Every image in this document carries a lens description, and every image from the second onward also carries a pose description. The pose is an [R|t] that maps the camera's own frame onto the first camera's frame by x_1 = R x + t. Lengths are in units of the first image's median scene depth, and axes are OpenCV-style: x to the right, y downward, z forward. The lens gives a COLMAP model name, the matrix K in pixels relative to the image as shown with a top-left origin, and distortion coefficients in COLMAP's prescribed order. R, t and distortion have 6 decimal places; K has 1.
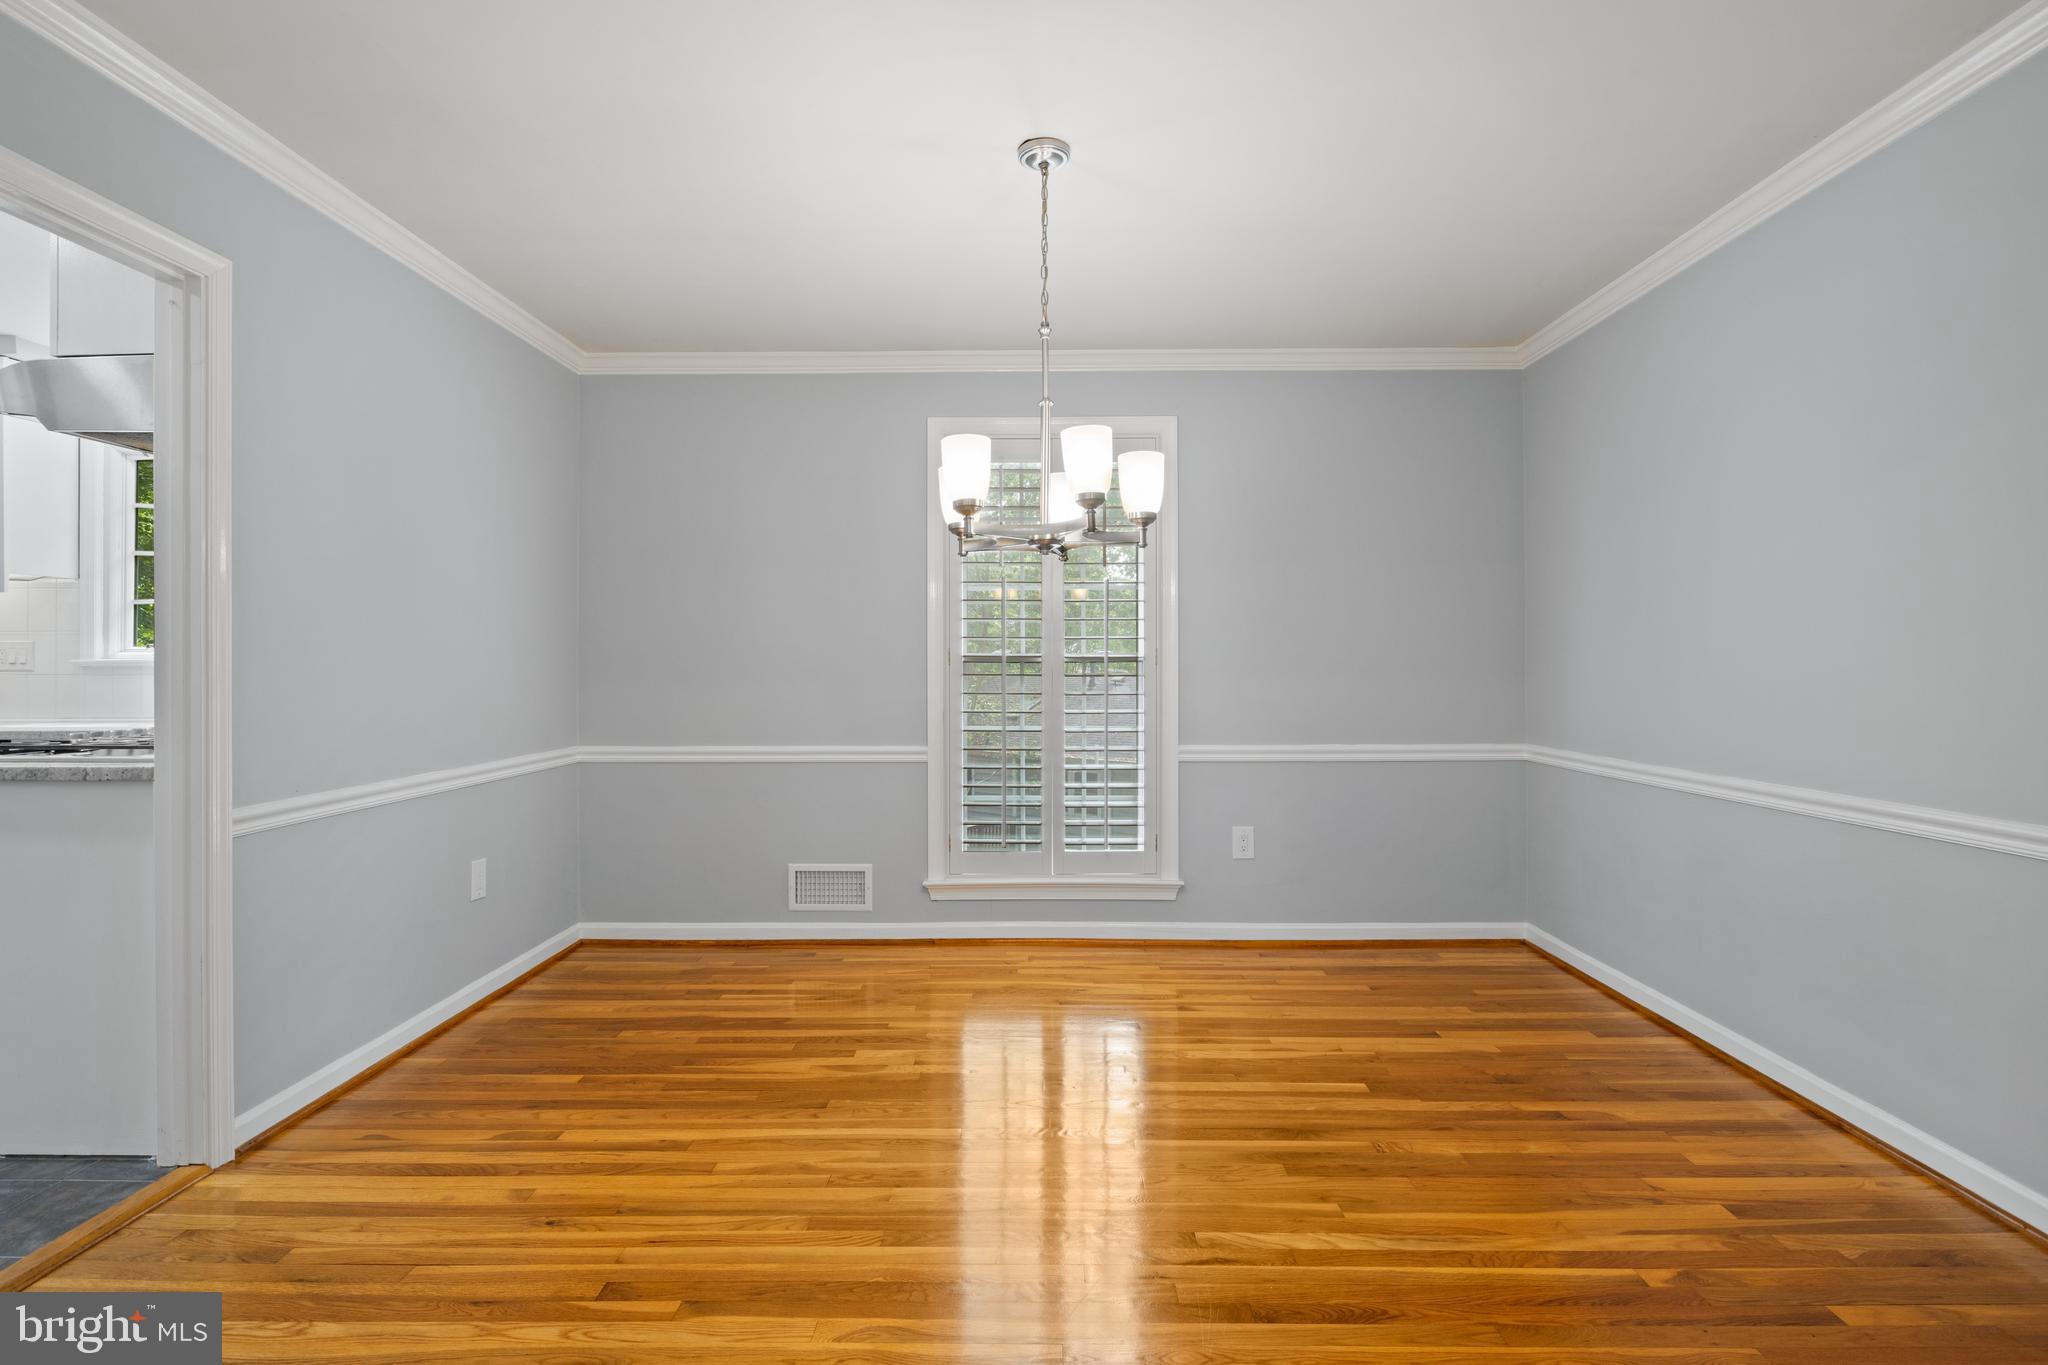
lens RADIAL K [[1017.8, 0, 1020.5], [0, 1017.8, 658.2], [0, 0, 1]] dist [-0.008873, -0.000789]
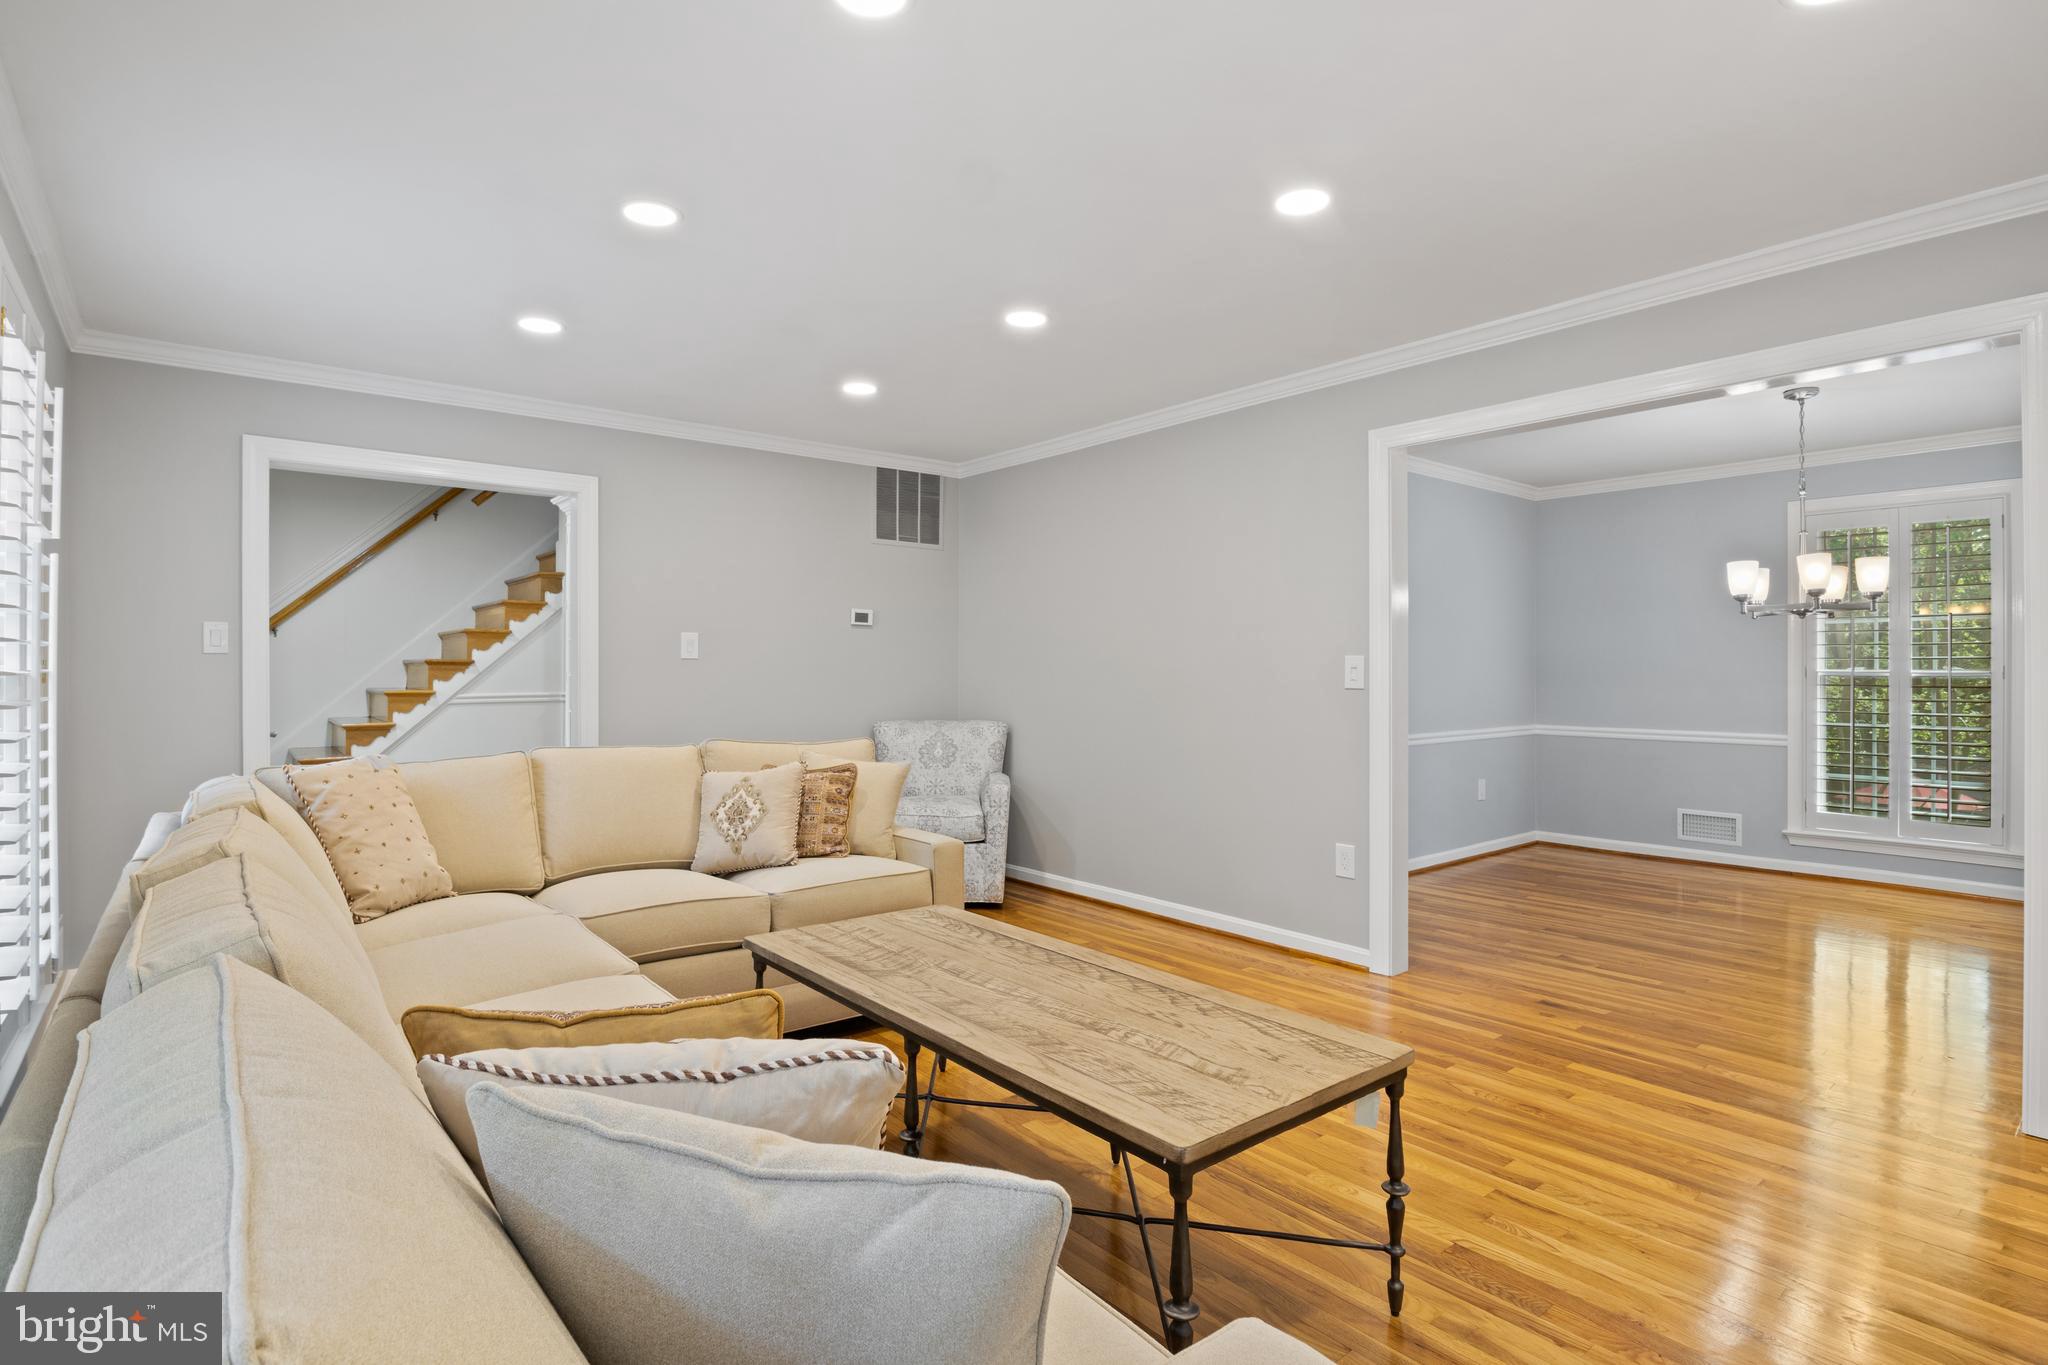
lens RADIAL K [[1017.8, 0, 1024.0], [0, 1017.8, 672.9], [0, 0, 1]] dist [-0.008873, -0.000789]
pose [[0.639273, 0.003352, -0.768973, 0.314466], [0.003571, 0.999967, 0.007327, -0.014522], [0.768972, -0.007430, 0.639239, -0.722821]]
